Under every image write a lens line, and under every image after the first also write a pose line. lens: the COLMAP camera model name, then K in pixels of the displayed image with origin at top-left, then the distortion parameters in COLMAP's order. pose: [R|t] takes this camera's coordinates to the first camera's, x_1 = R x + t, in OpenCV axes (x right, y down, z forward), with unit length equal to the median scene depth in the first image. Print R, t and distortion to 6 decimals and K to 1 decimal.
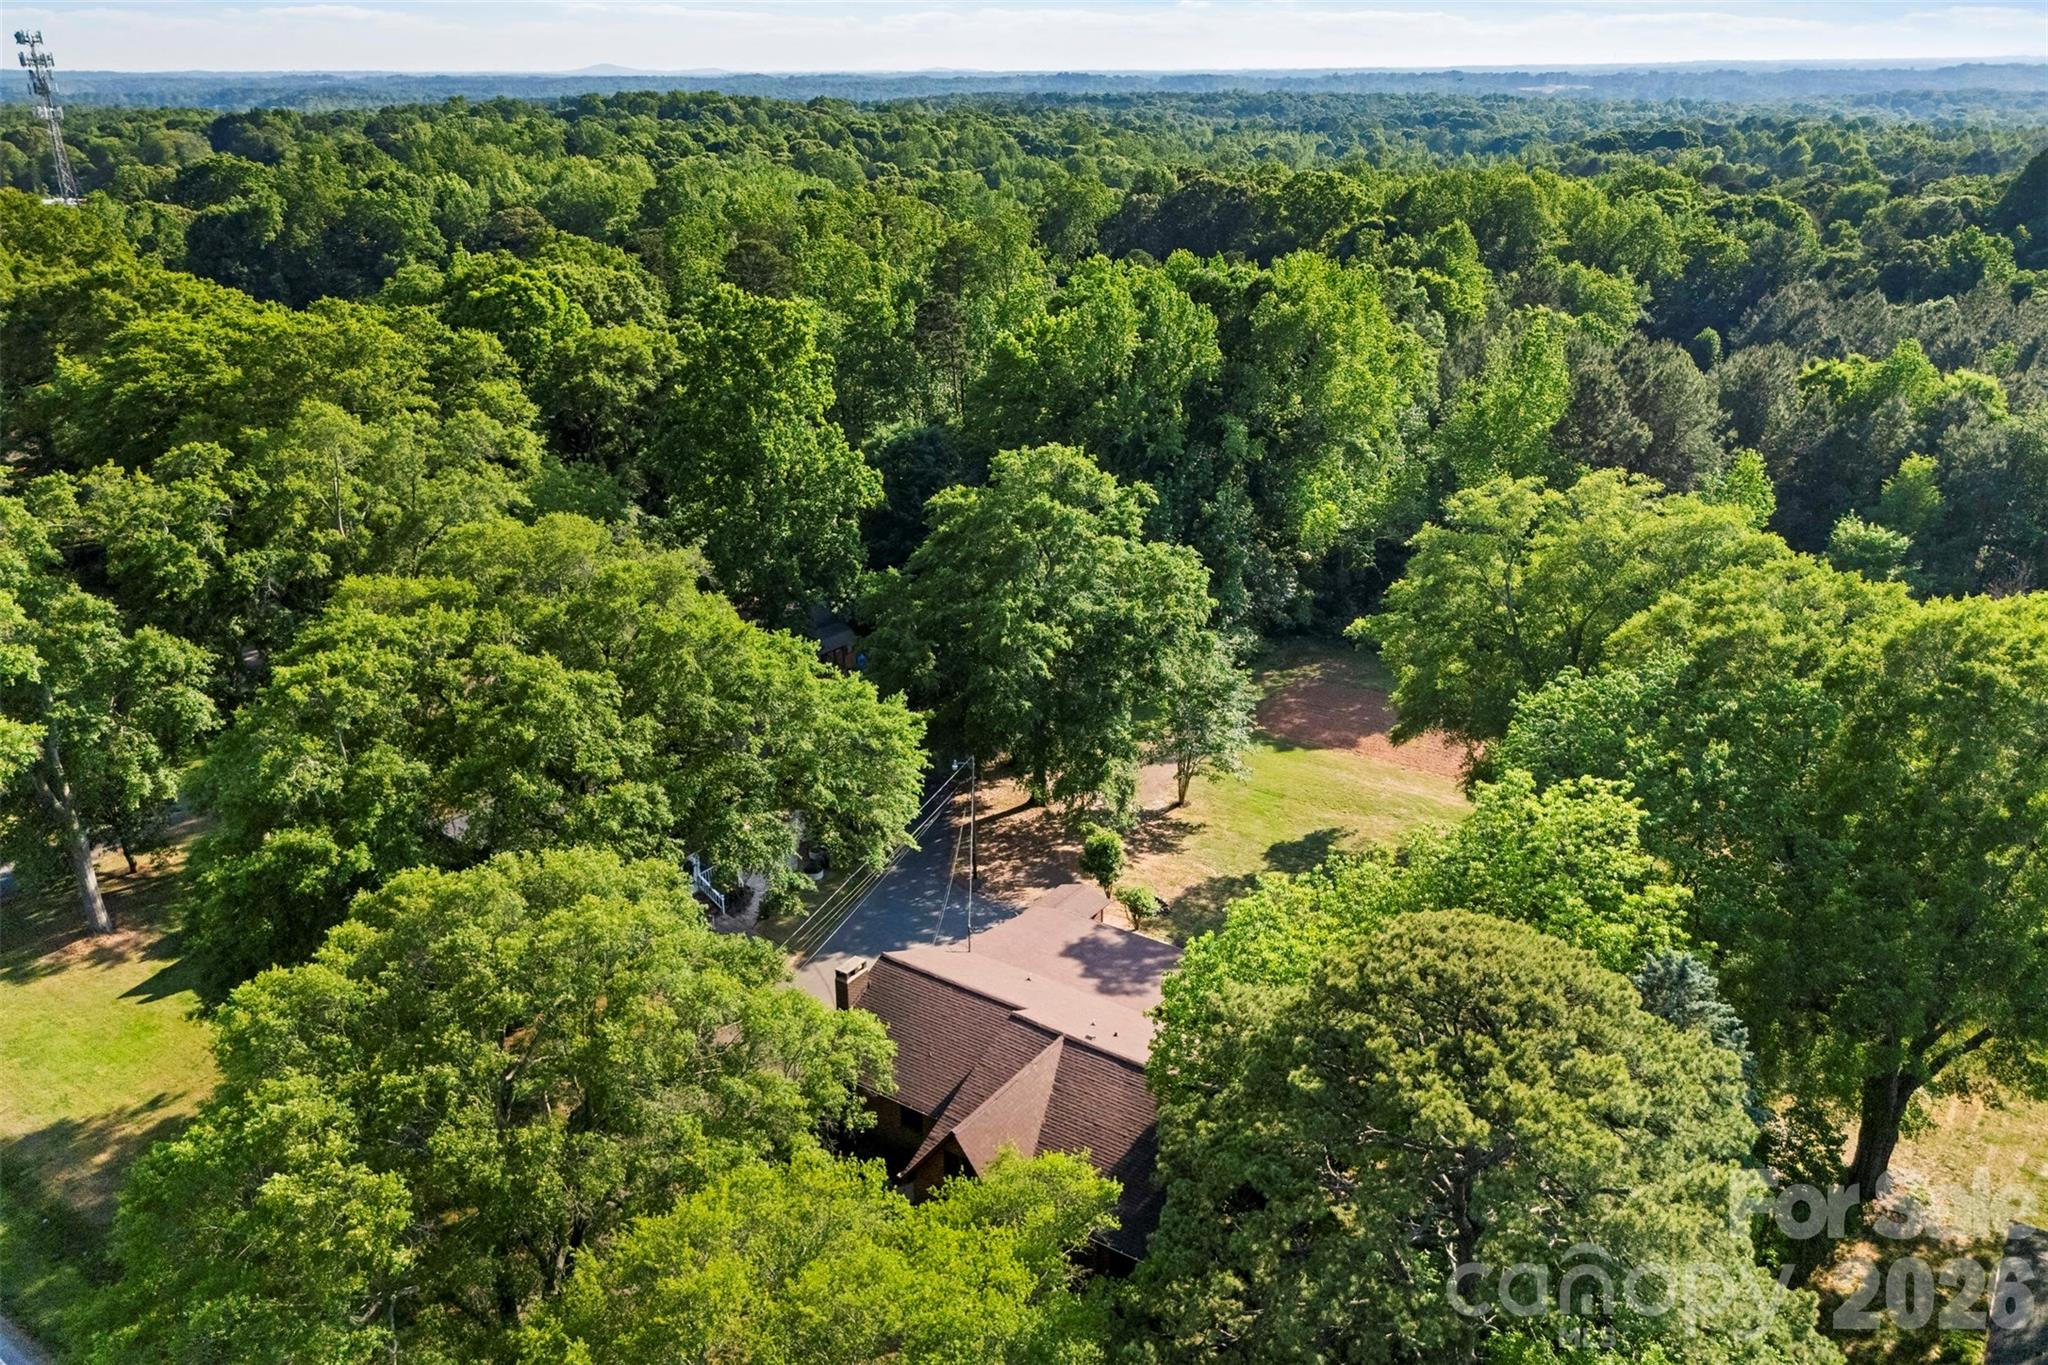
lens RADIAL K [[1656.0, 0, 1024.0], [0, 1656.0, 682.5], [0, 0, 1]] dist [0.051762, -0.001545]
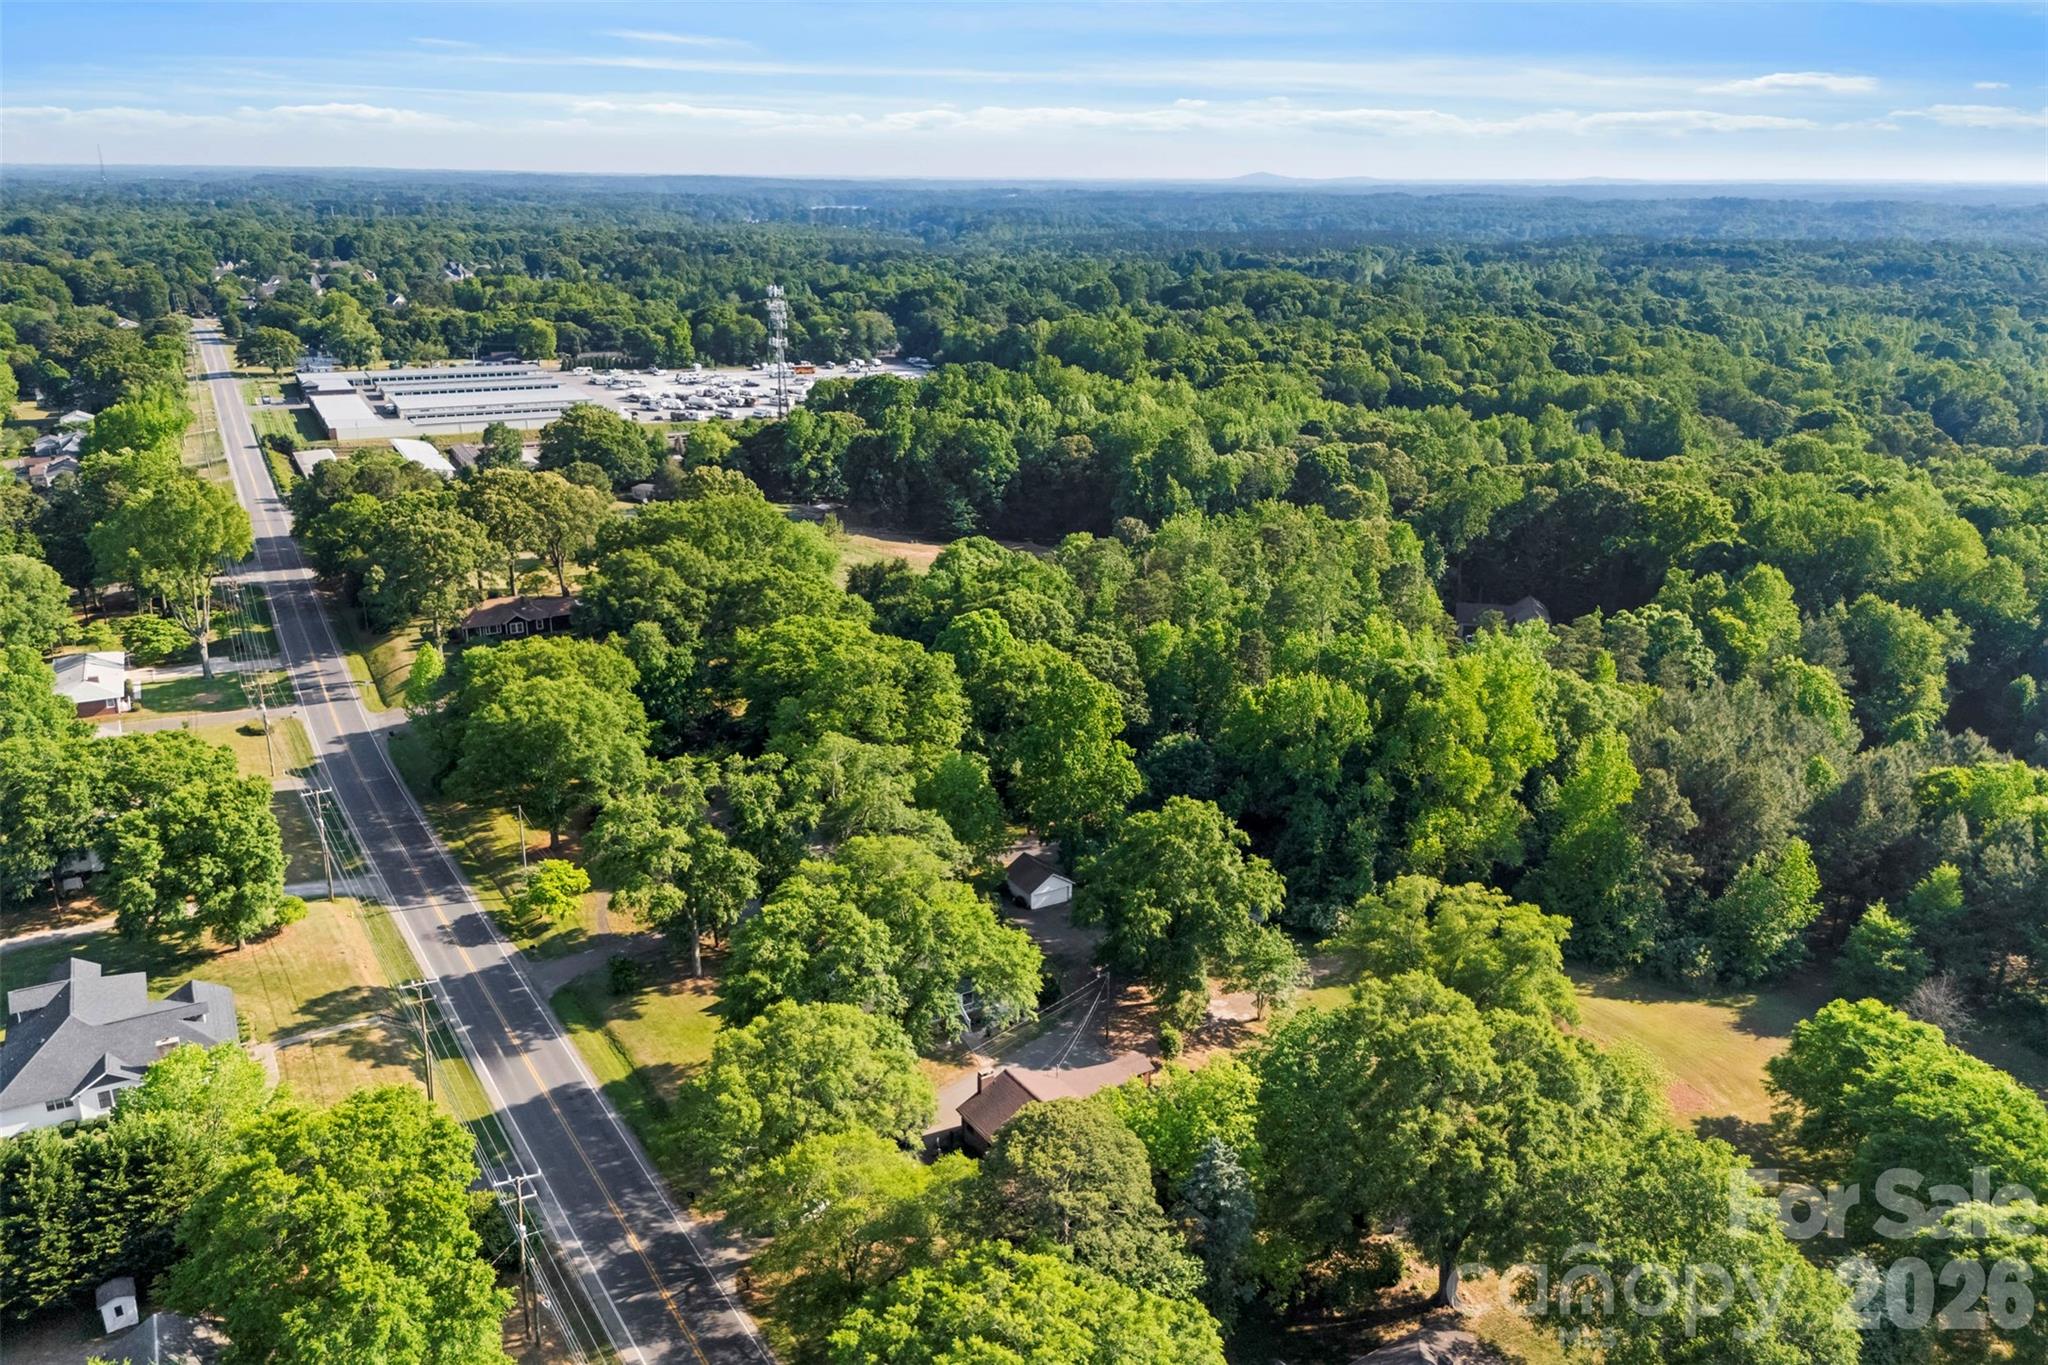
lens RADIAL K [[1767.4, 0, 1024.0], [0, 1767.4, 682.5], [0, 0, 1]] dist [0.130696, -0.000459]
pose [[0.924219, 0.140448, -0.355096, 0.620974], [-0.149084, 0.988820, 0.003073, -0.305617], [0.351557, 0.050099, 0.934825, -1.051371]]
